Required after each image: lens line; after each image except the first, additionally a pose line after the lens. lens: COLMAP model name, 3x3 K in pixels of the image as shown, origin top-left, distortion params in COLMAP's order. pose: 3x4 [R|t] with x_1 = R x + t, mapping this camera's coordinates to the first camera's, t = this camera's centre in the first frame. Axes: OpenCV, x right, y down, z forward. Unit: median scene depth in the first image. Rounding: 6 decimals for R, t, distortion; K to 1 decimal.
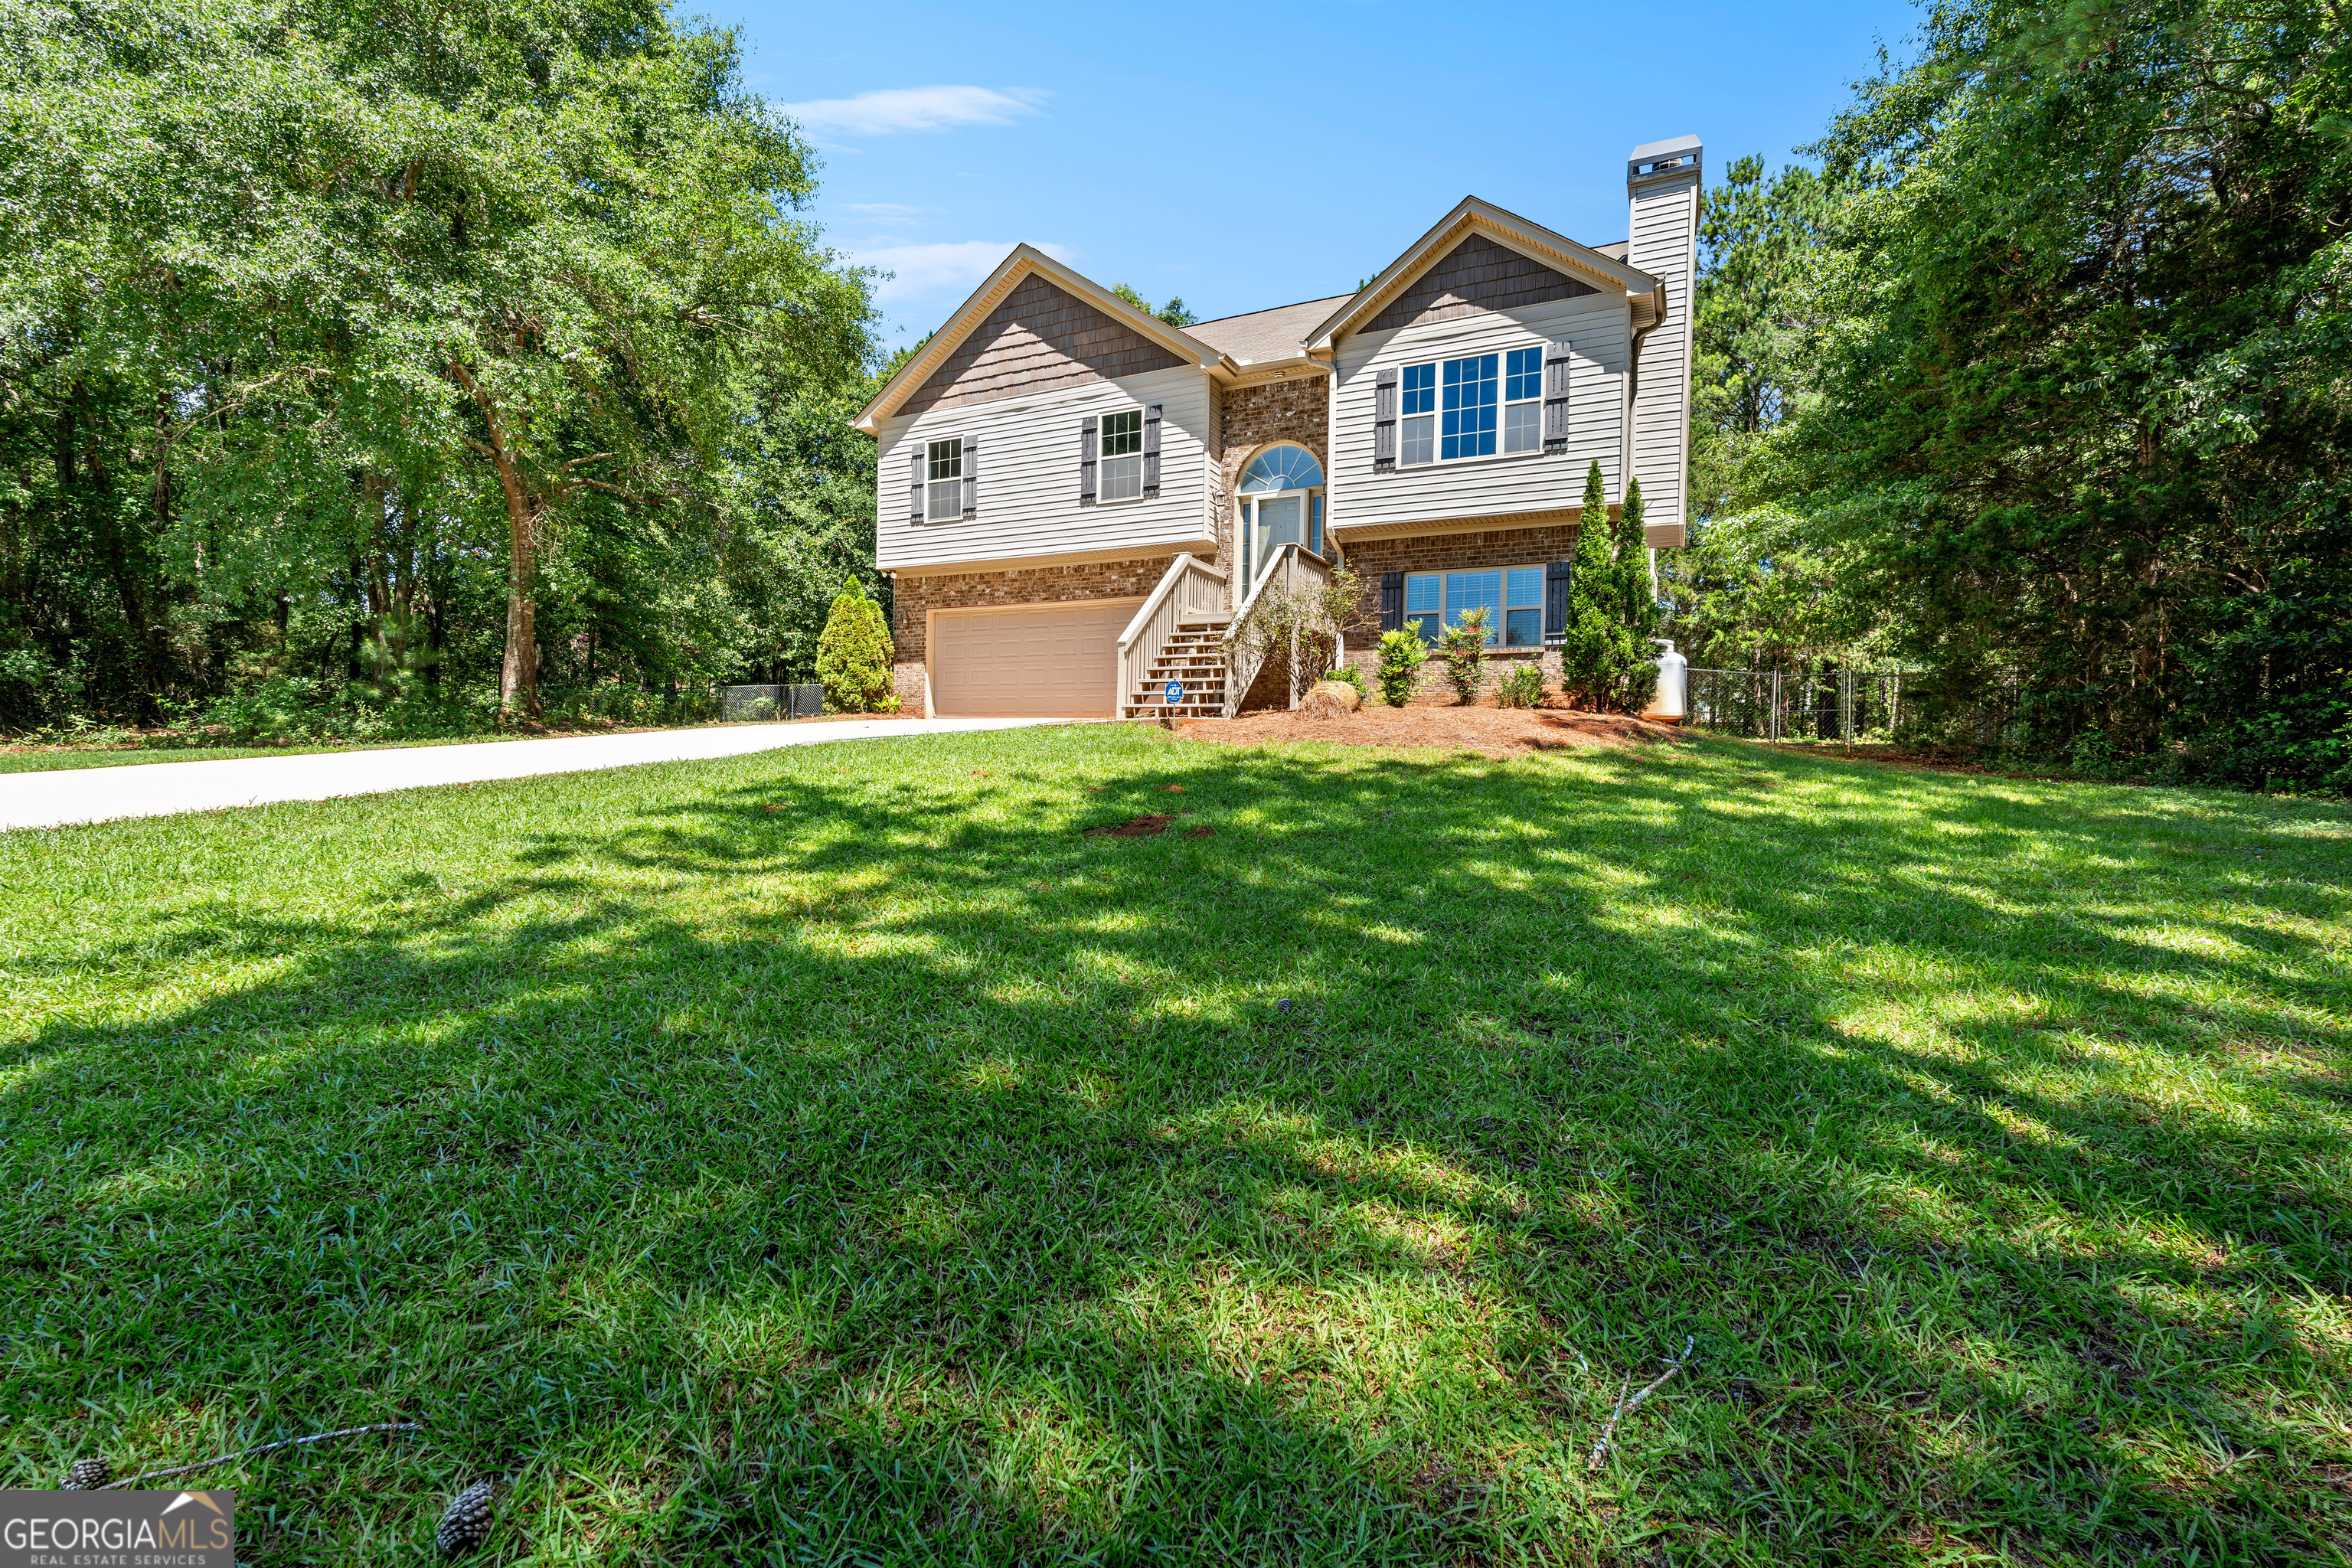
lens RADIAL K [[1047.8, 0, 1214.6], [0, 1047.8, 775.1], [0, 0, 1]] dist [-0.000410, -0.000039]
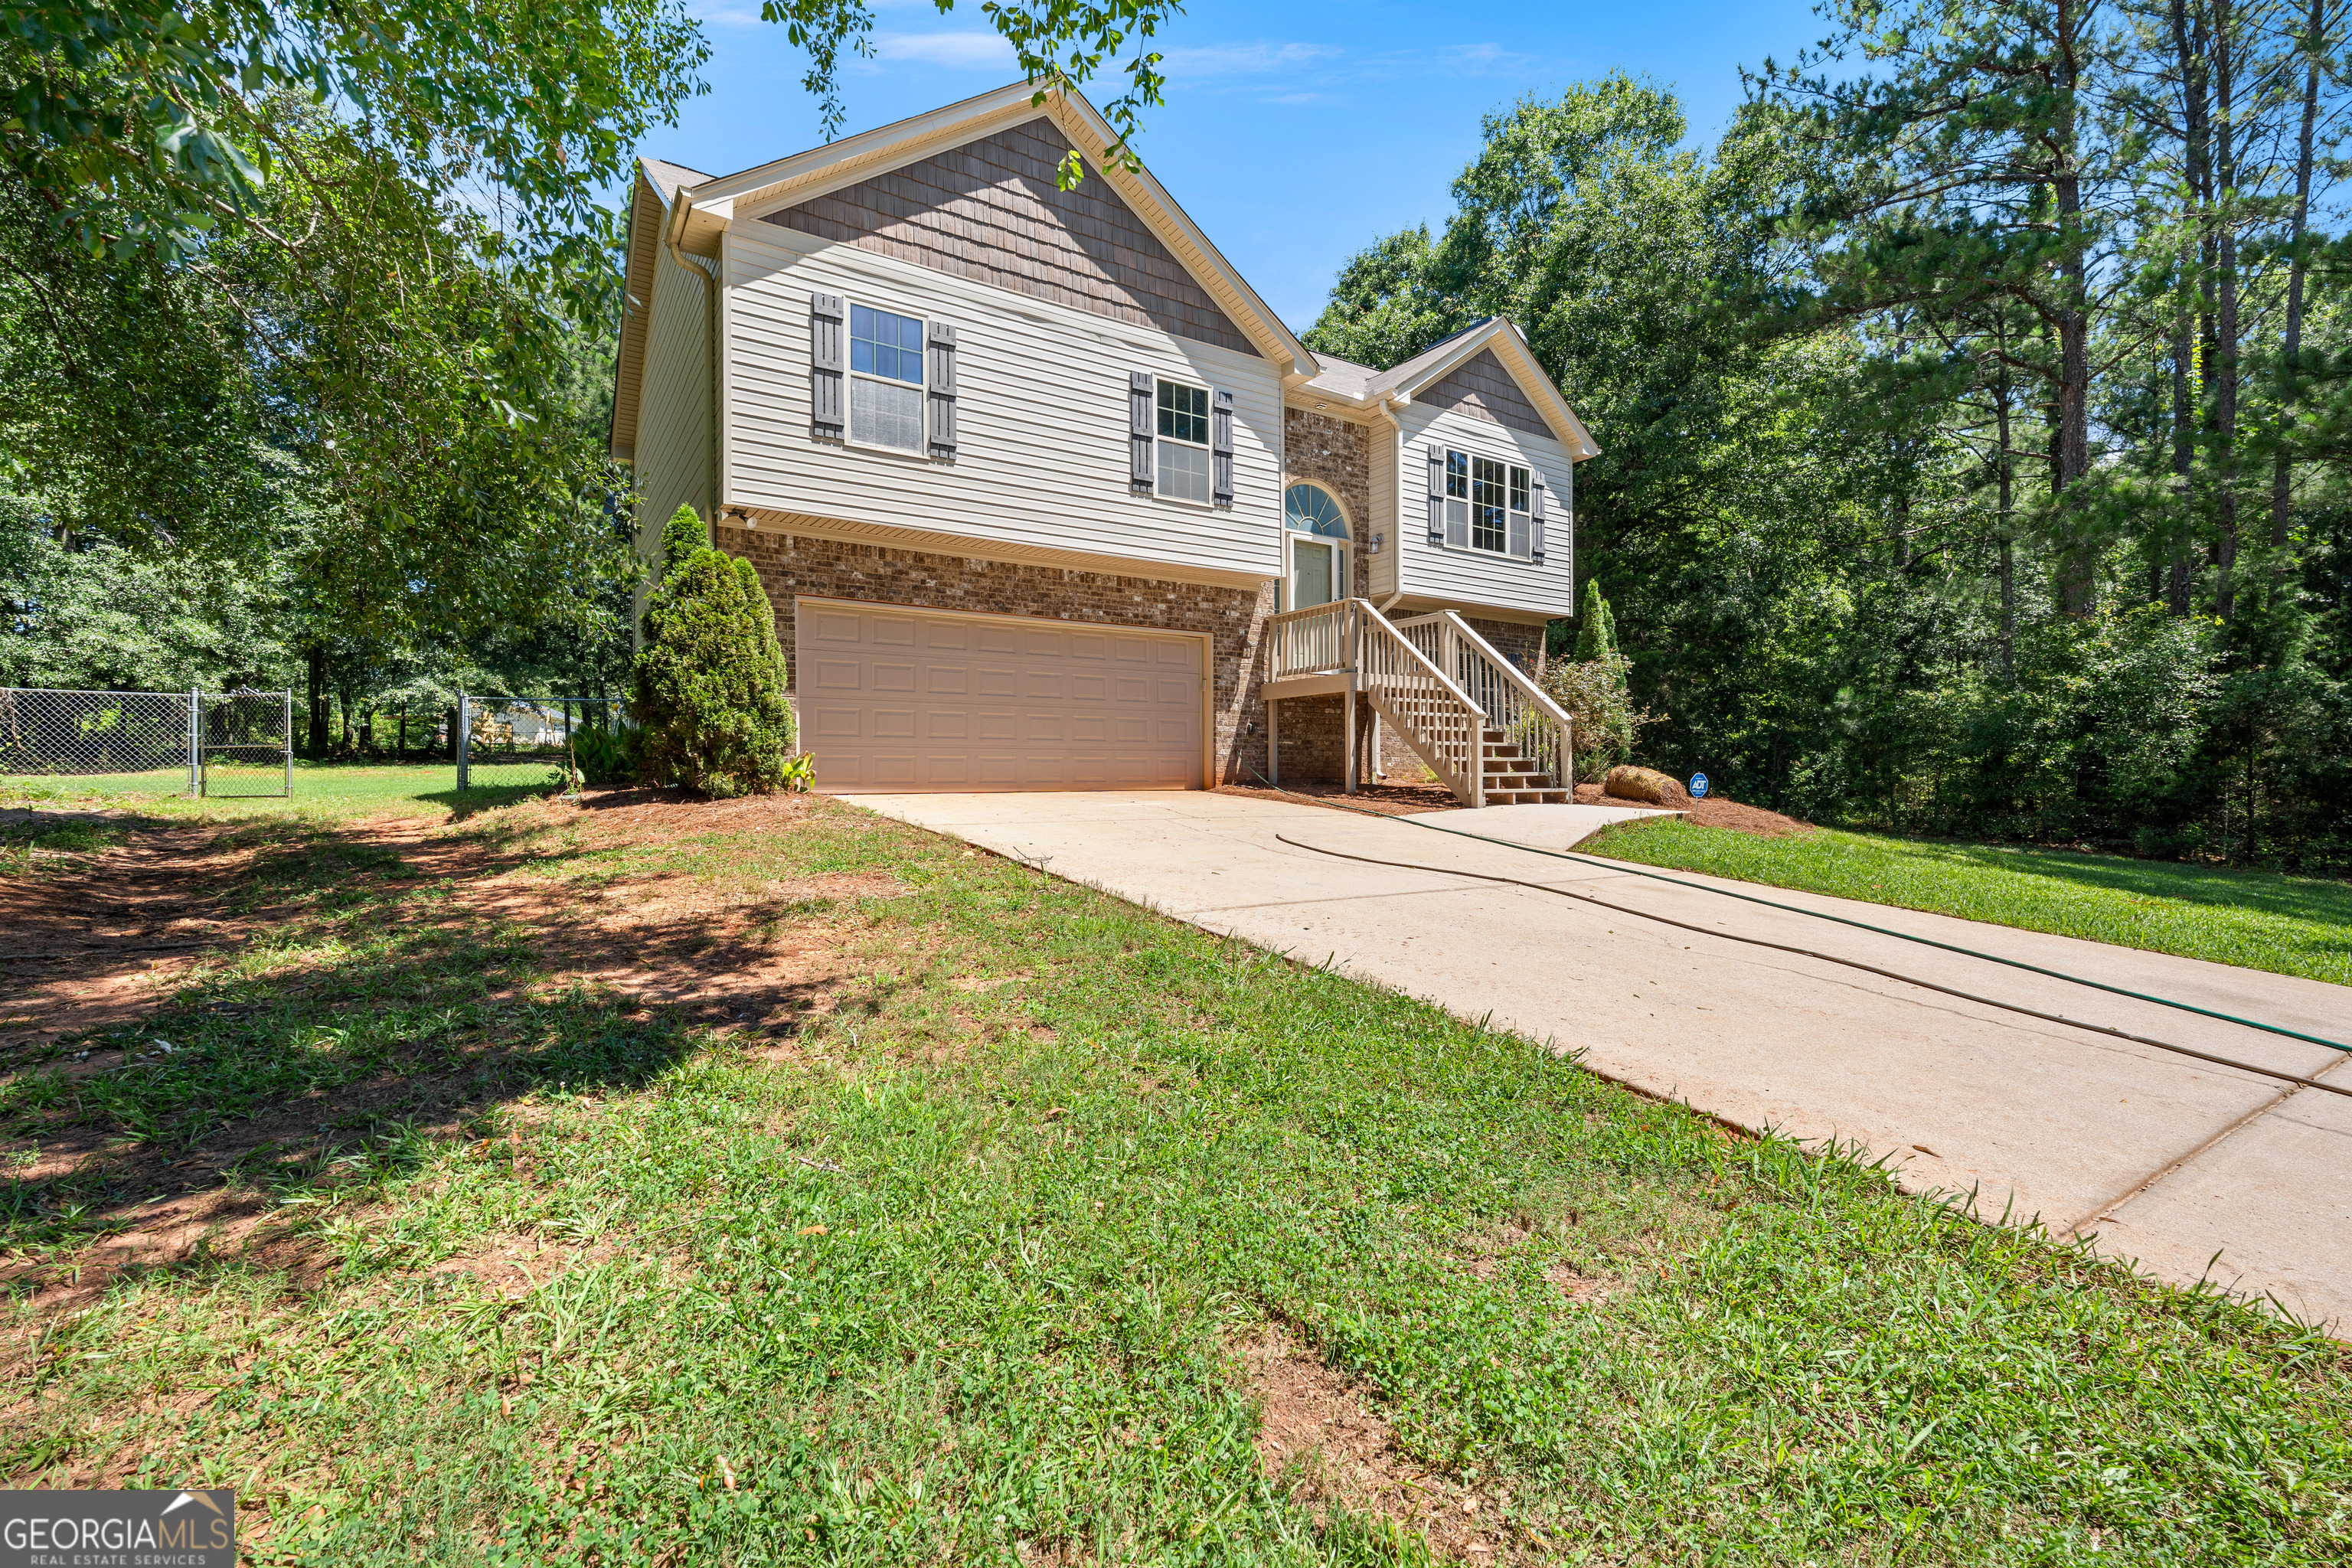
lens RADIAL K [[1005.4, 0, 1223.8], [0, 1005.4, 782.3], [0, 0, 1]] dist [-0.002120, -0.000058]
pose [[0.500736, -0.021385, 0.865336, -0.723749], [0.027848, 0.999575, 0.008588, -0.069613], [-0.865152, 0.019797, 0.501119, 0.640775]]
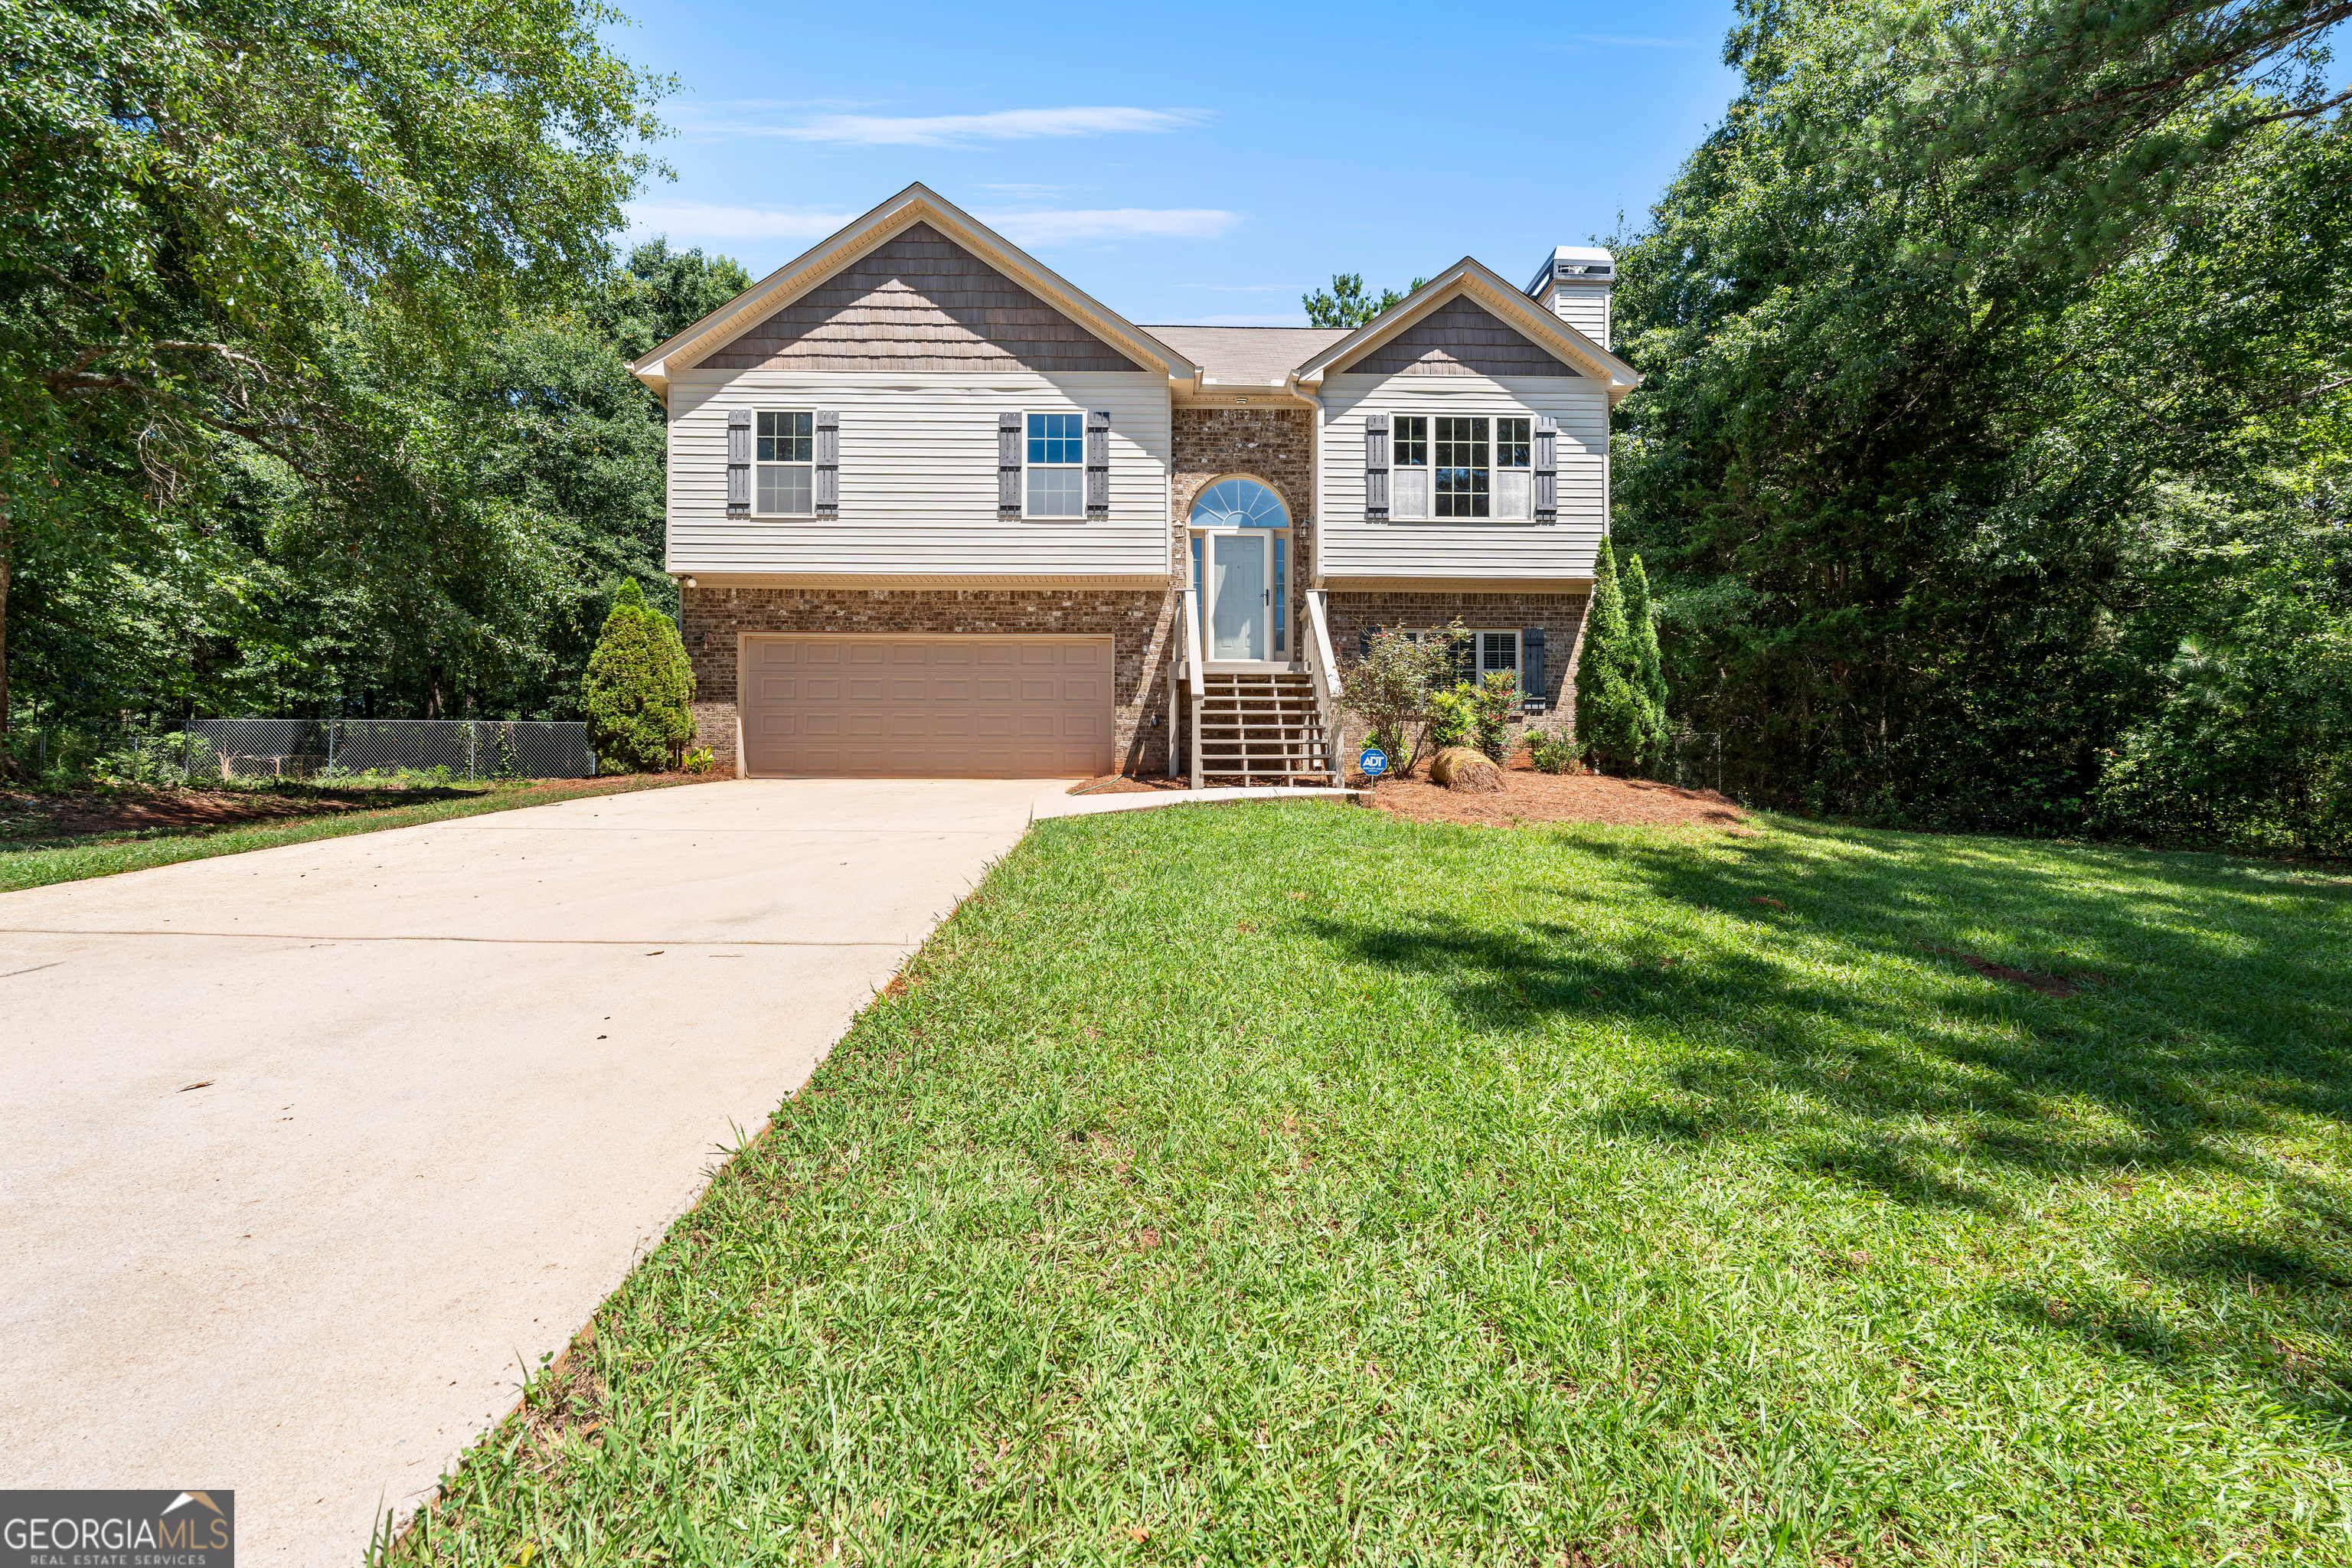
lens RADIAL K [[1005.4, 0, 1223.8], [0, 1005.4, 782.3], [0, 0, 1]] dist [-0.002120, -0.000058]
pose [[0.882642, -0.007489, 0.469985, -0.359517], [0.020802, 0.999516, -0.023141, -0.032502], [-0.469585, 0.030202, 0.882371, 0.247489]]
